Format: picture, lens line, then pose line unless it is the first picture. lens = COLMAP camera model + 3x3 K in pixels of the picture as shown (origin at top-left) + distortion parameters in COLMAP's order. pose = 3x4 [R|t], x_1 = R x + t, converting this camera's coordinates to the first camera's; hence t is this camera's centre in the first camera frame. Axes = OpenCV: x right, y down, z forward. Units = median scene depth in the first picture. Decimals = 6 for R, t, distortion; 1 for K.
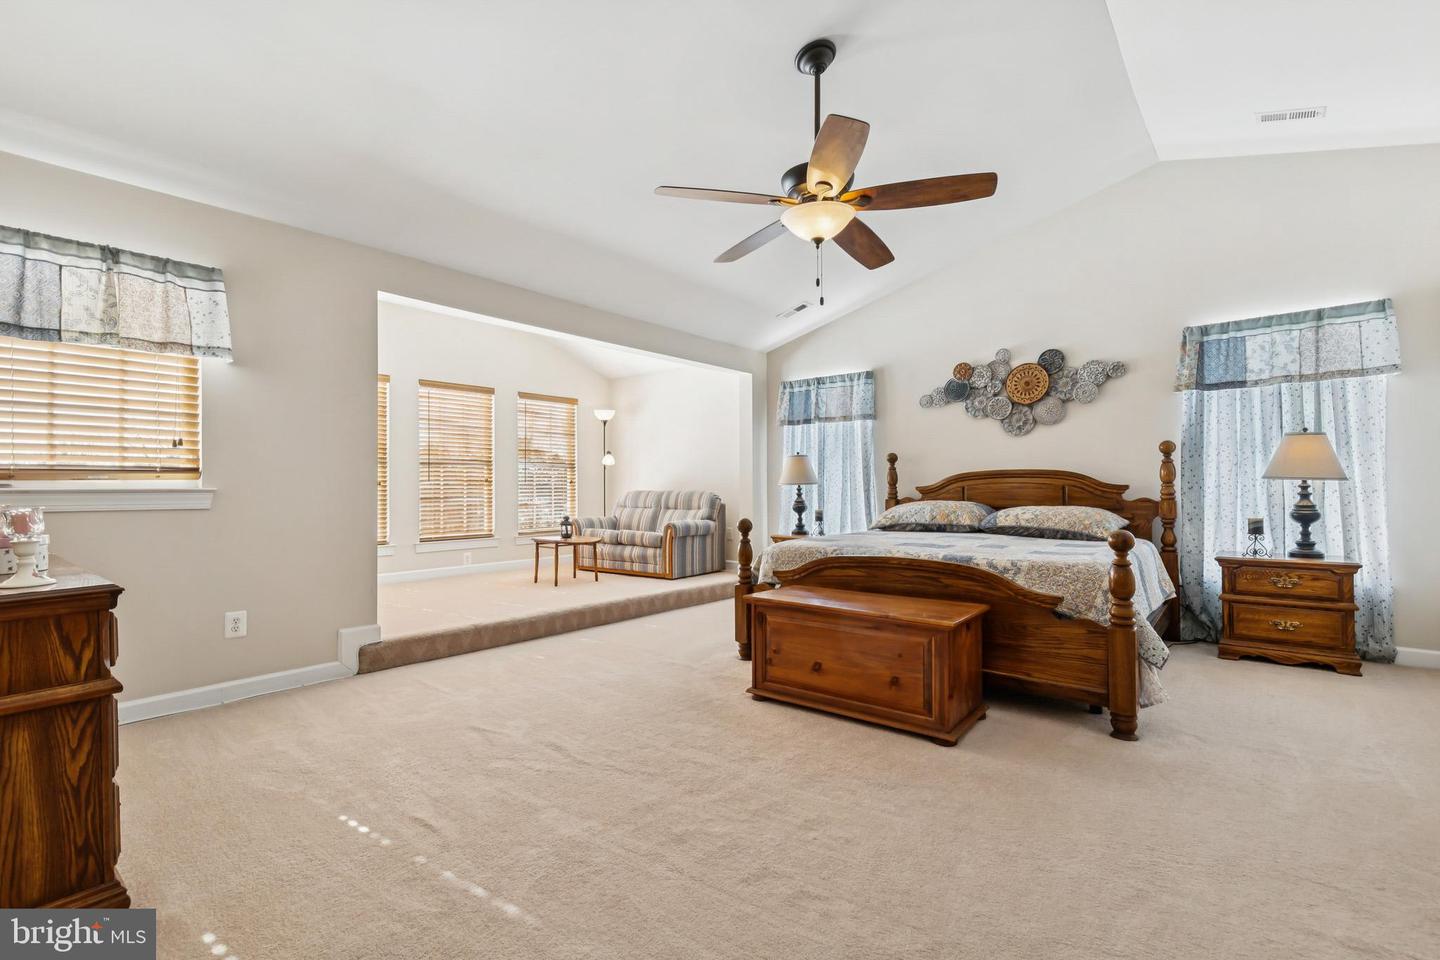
lens RADIAL K [[653.2, 0, 707.2], [0, 653.2, 487.2], [0, 0, 1]] dist [0.001738, 0.000039]
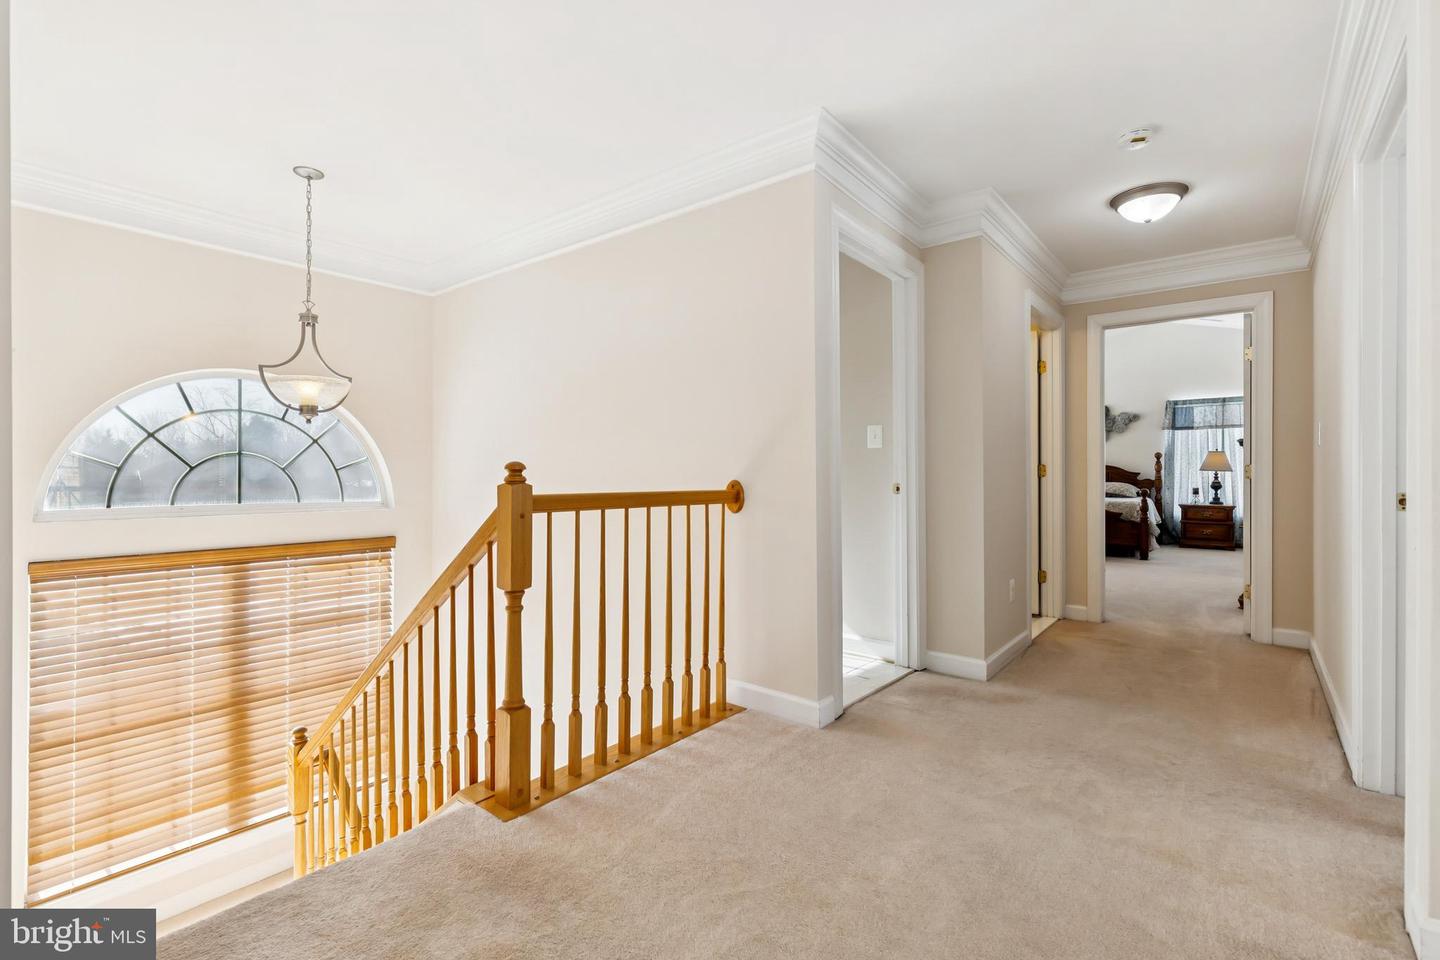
lens RADIAL K [[653.2, 0, 709.2], [0, 653.2, 473.2], [0, 0, 1]] dist [0.001738, 0.000039]
pose [[0.999723, 0.007897, 0.022172, -0.917879], [-0.008033, 0.999950, 0.006037, -0.003272], [-0.022123, -0.006213, 0.999736, -1.250777]]
